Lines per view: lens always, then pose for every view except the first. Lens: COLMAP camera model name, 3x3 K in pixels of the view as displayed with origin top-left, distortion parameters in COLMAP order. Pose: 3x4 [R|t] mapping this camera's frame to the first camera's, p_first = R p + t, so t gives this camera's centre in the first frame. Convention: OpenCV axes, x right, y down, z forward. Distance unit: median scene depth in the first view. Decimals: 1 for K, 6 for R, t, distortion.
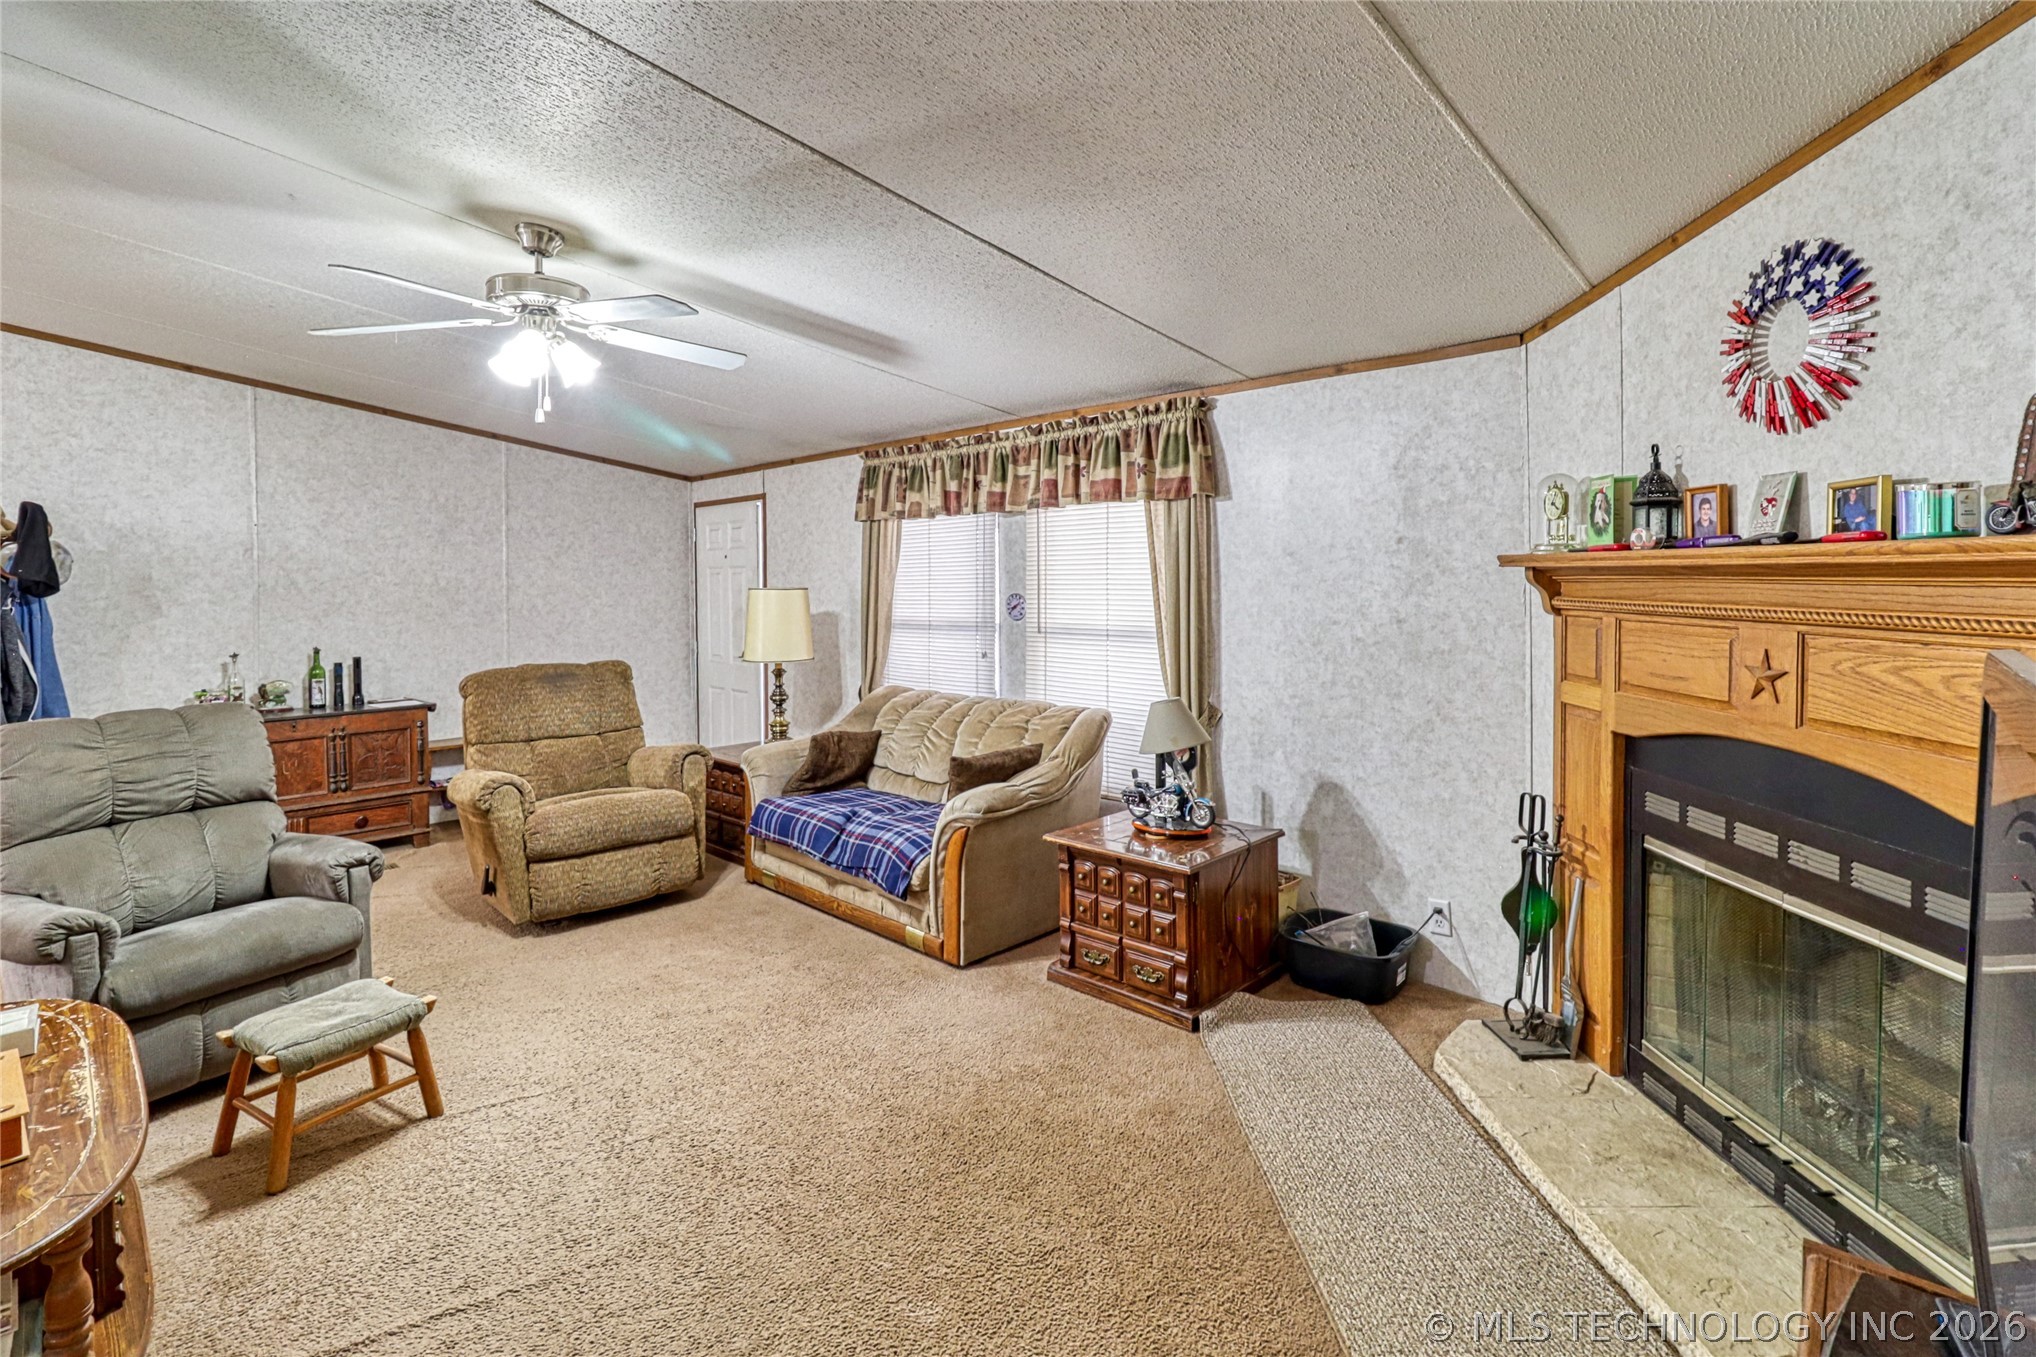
lens RADIAL K [[960.7, 0, 993.6], [0, 960.7, 601.3], [0, 0, 1]] dist [0.002400, -0.000889]
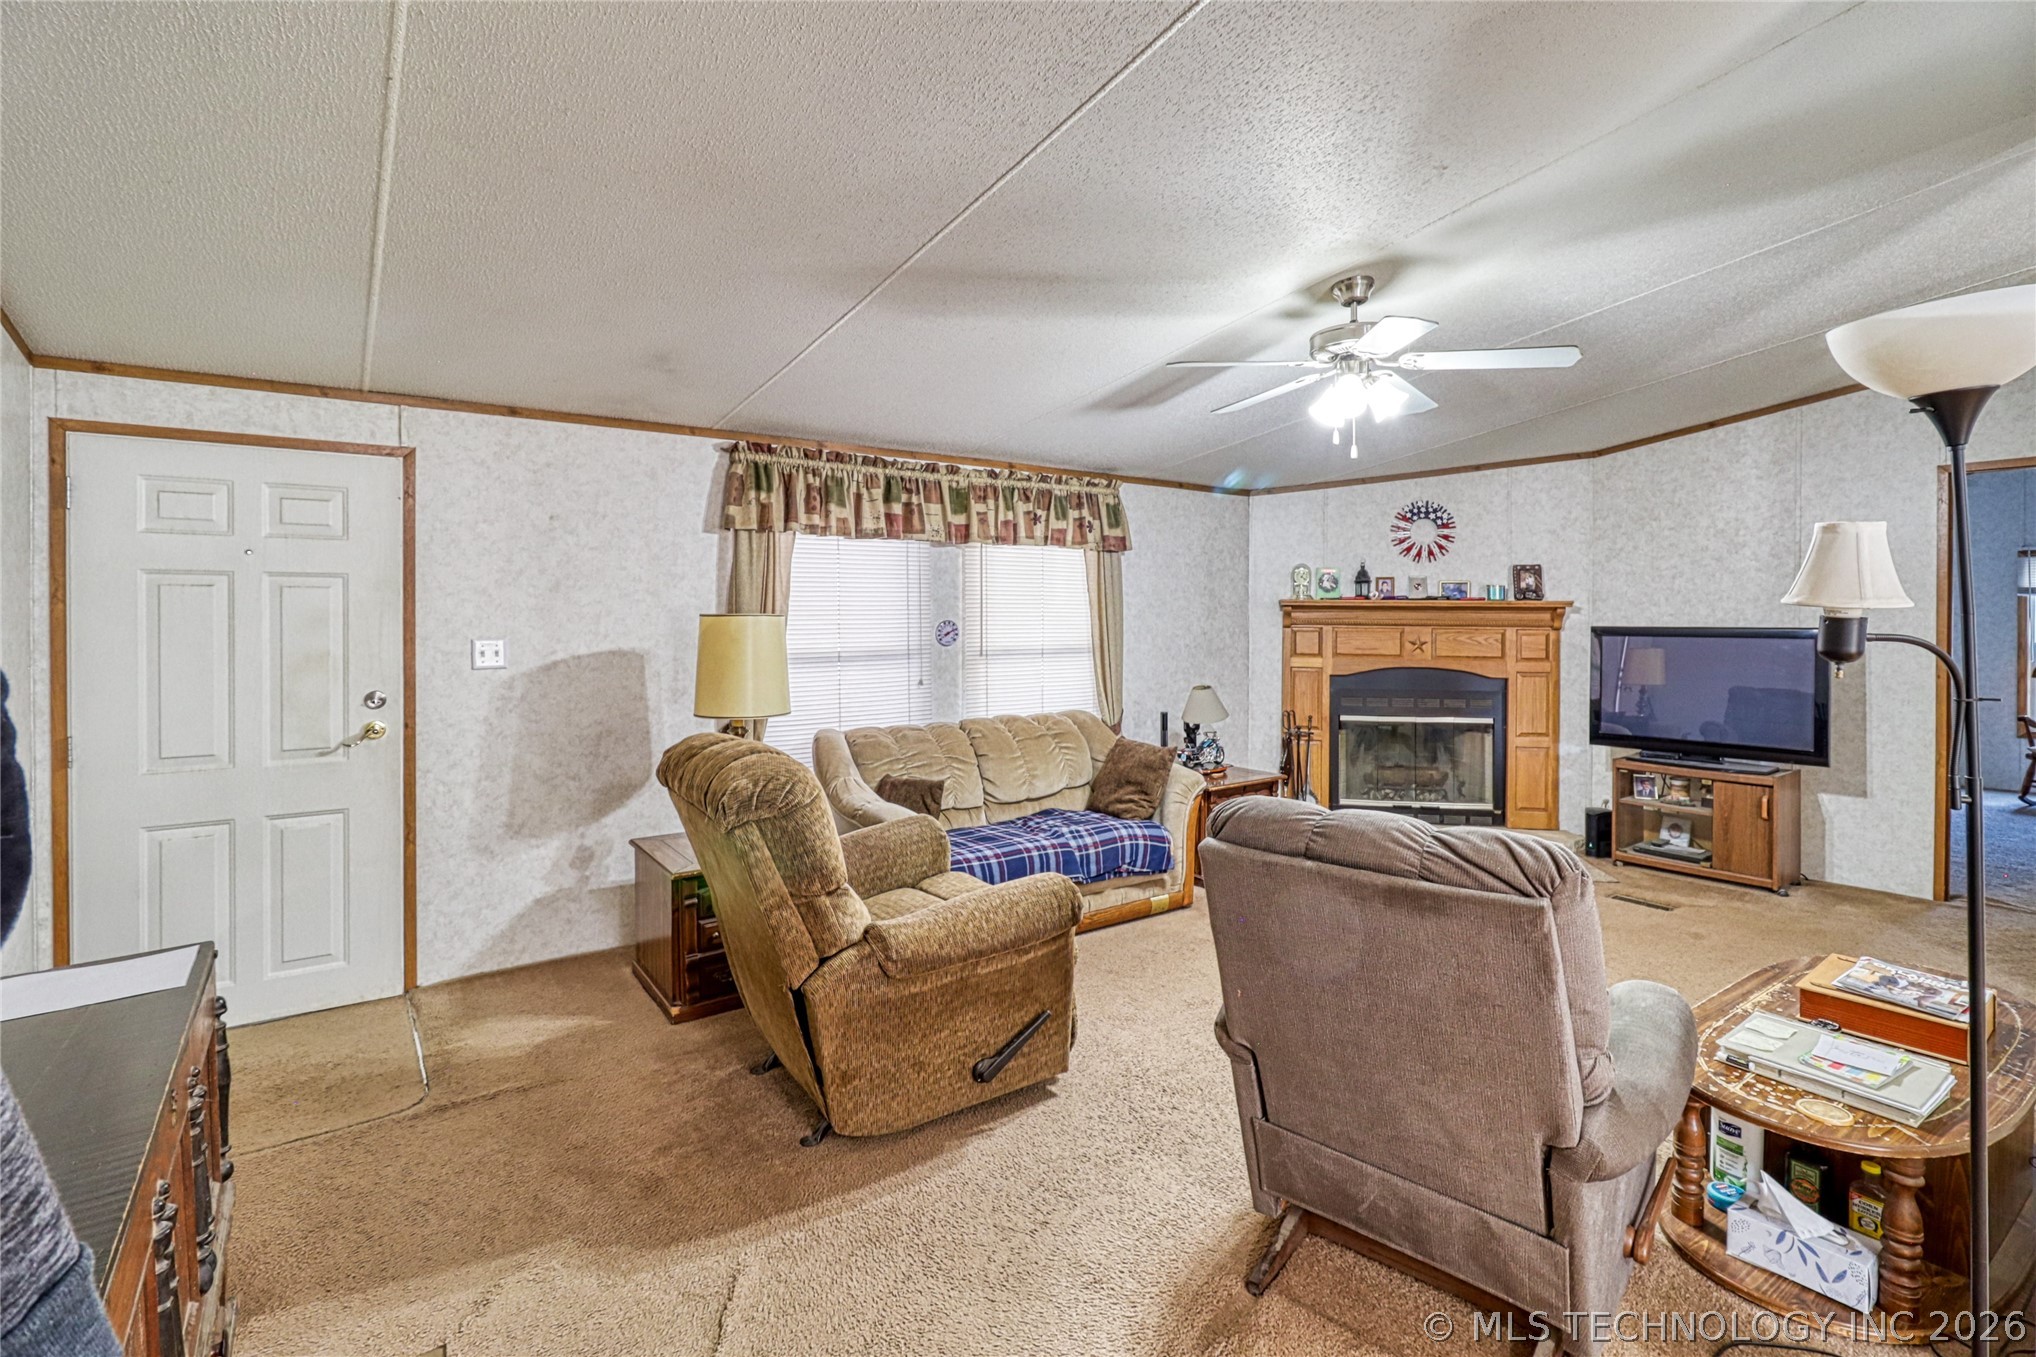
lens RADIAL K [[946.9, 0, 1055.9], [0, 946.9, 613.4], [0, 0, 1]] dist [0.011973, 0.000100]
pose [[0.153886, 0.006874, 0.988065, -1.079874], [0.018223, 0.999786, -0.009794, -0.003830], [-0.987921, 0.019512, 0.153727, 0.793091]]
